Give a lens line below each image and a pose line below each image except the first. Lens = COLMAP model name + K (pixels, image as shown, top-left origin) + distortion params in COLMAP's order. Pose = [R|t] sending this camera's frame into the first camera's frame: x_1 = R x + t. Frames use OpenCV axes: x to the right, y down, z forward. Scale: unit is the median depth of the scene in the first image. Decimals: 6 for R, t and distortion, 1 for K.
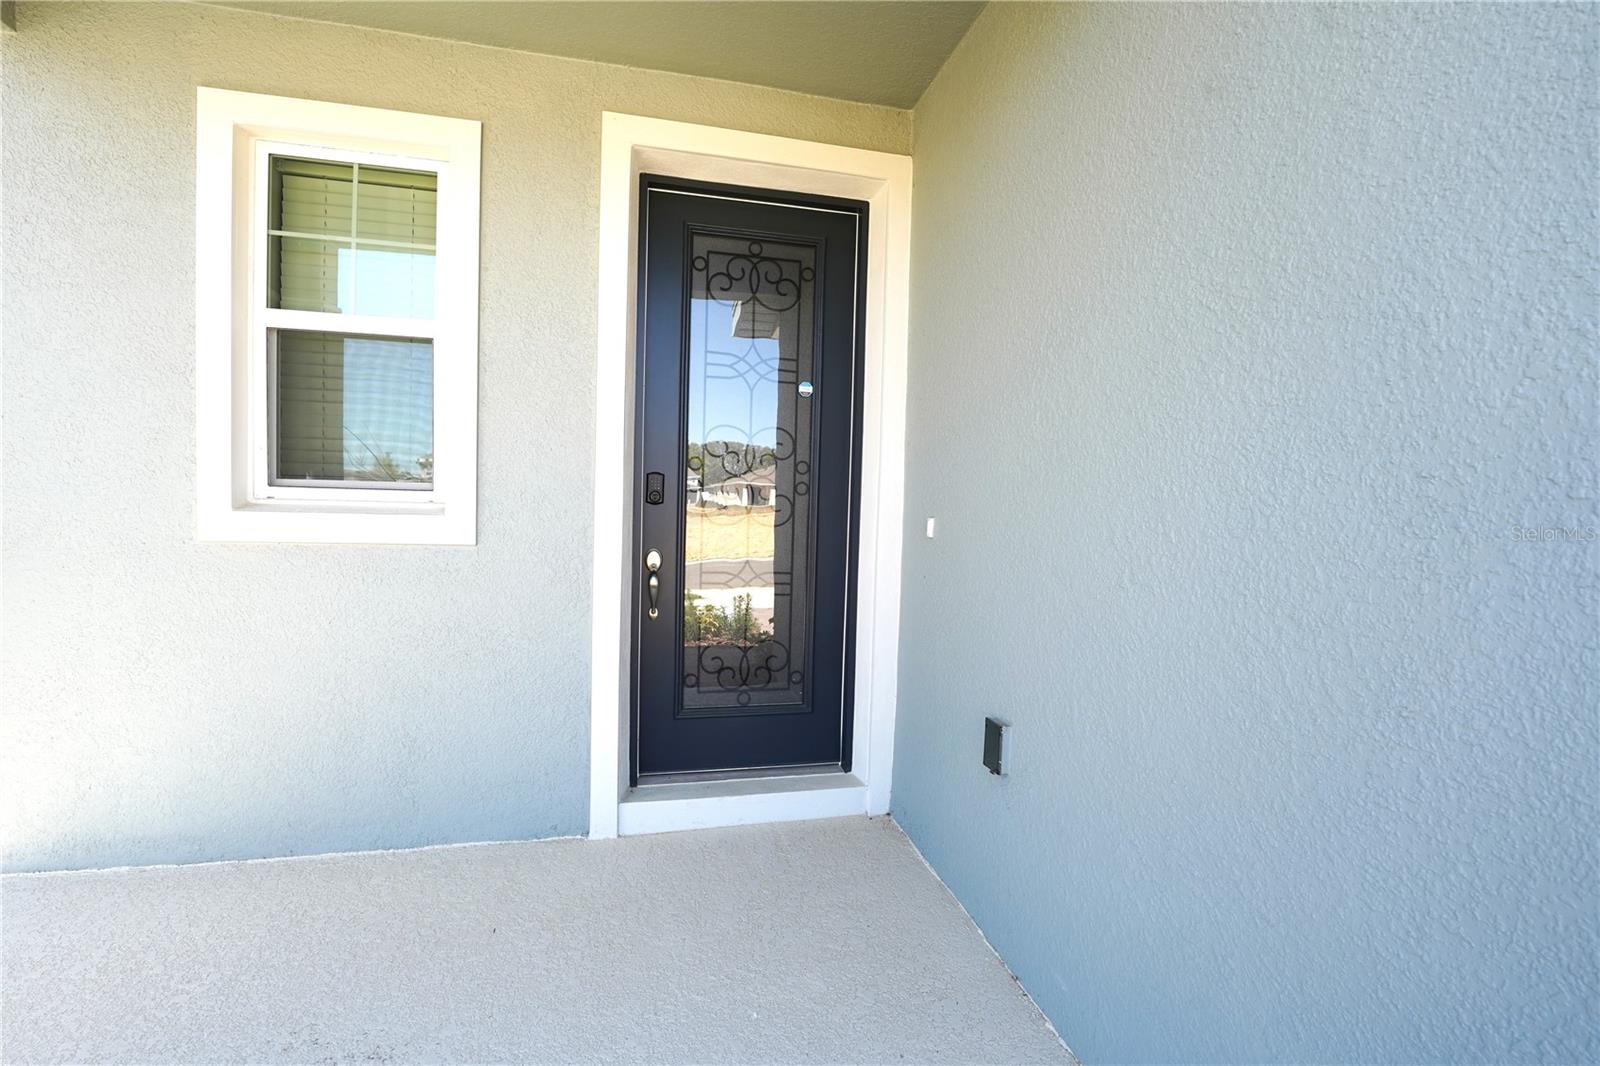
lens RADIAL K [[650.4, 0, 794.4], [0, 650.4, 532.3], [0, 0, 1]] dist [-0.026683, 0.000414]
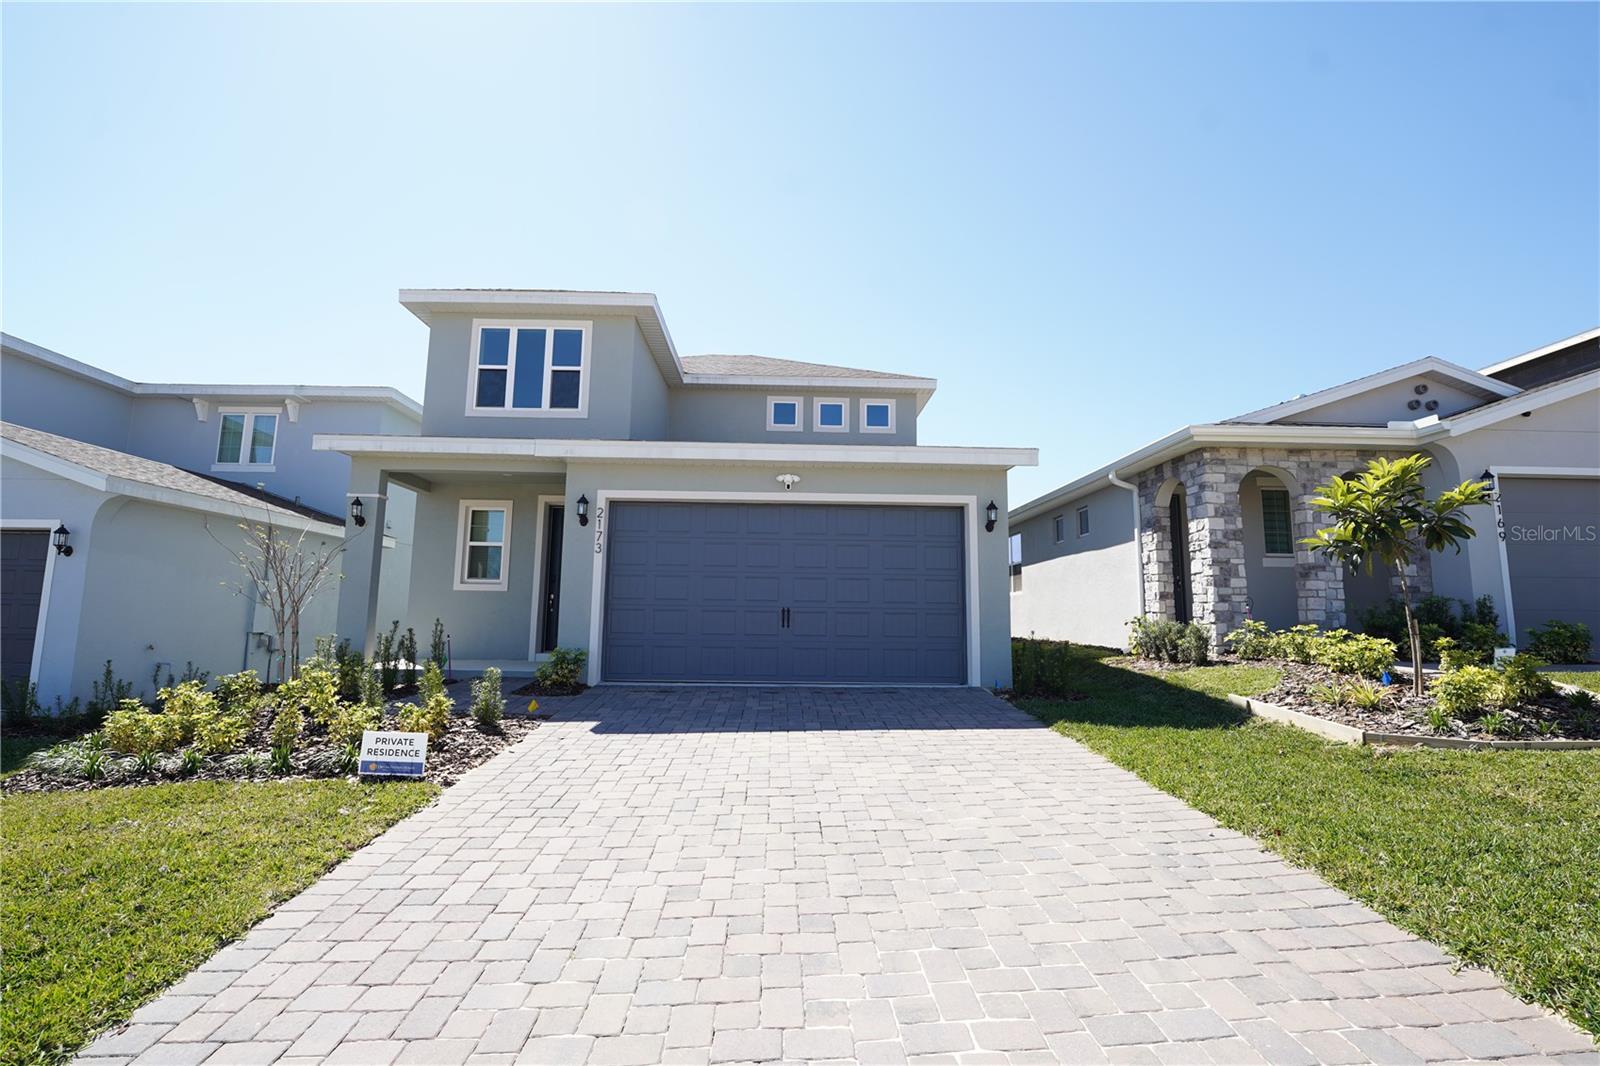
lens RADIAL K [[698.6, 0, 800.0], [0, 698.6, 533.0], [0, 0, 1]] dist [-0.020223, 0.000479]
pose [[0.980642, -0.041218, -0.191424, 2.582089], [0.006370, 0.983792, -0.179199, 0.530441], [0.195708, 0.174511, 0.965010, -3.530711]]
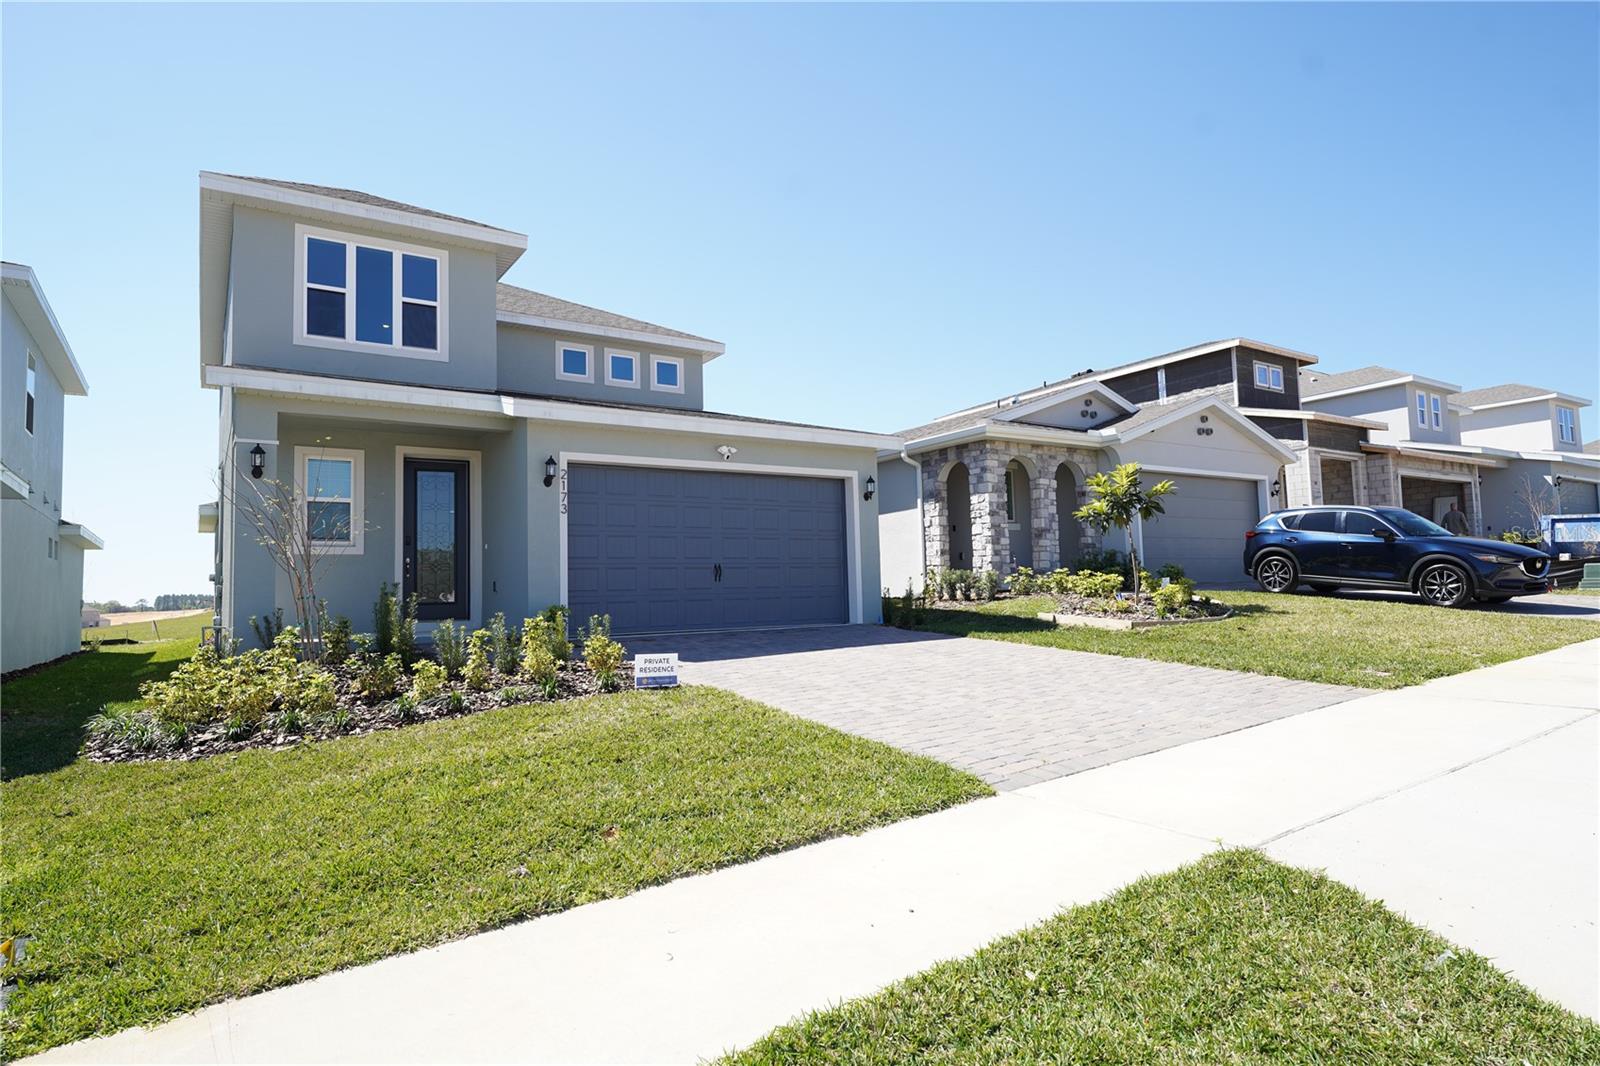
lens RADIAL K [[900.1, 0, 802.4], [0, 900.1, 535.3], [0, 0, 1]] dist [-0.000605, -0.000370]
pose [[0.932855, -0.030528, 0.358956, 0.035817], [0.072156, 0.992045, -0.103148, 0.696741], [-0.352951, 0.122123, 0.927638, -5.302880]]
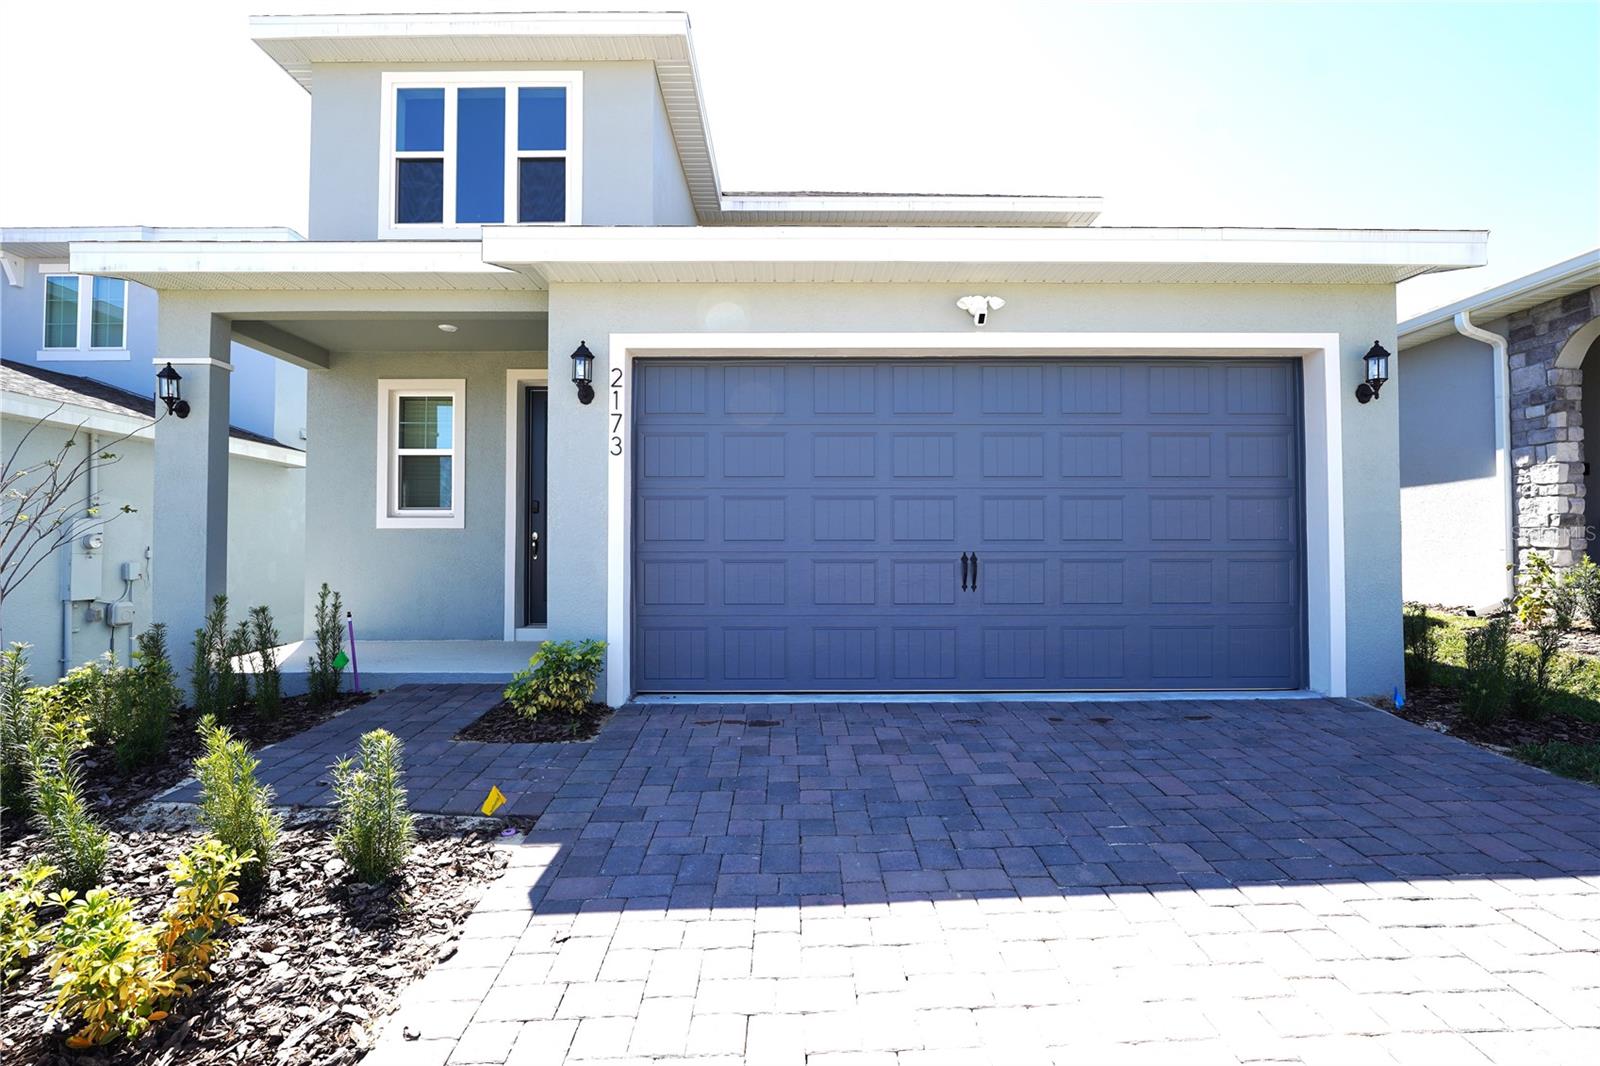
lens RADIAL K [[751.1, 0, 795.8], [0, 751.1, 535.4], [0, 0, 1]] dist [-0.012480, 0.000813]
pose [[0.975517, -0.035334, -0.217067, 1.662018], [0.019534, 0.997029, -0.074512, 0.331687], [0.219055, 0.068448, 0.973309, -1.897340]]
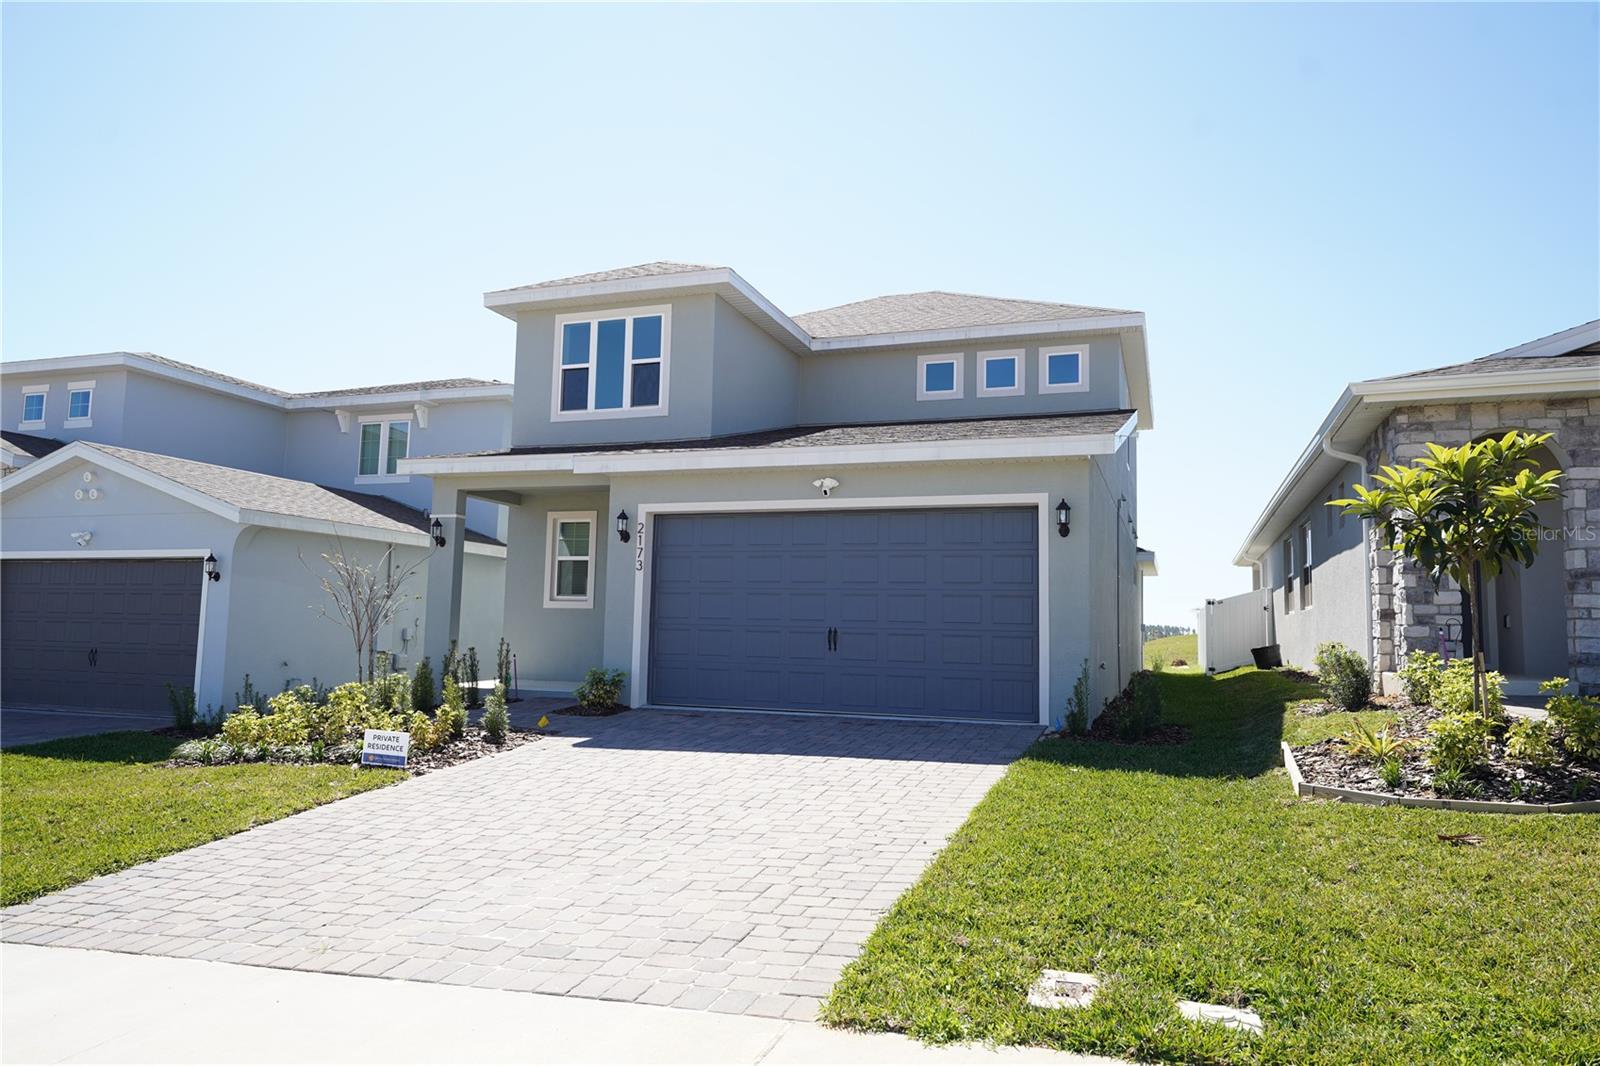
lens RADIAL K [[1053.6, 0, 800.0], [0, 1053.6, 533.0], [0, 0, 1]] dist [0.023001, -0.001127]
pose [[0.842323, -0.063108, -0.535266, 4.563557], [-0.023944, 0.987760, -0.154135, 0.587156], [0.538442, 0.142648, 0.830501, -4.247522]]
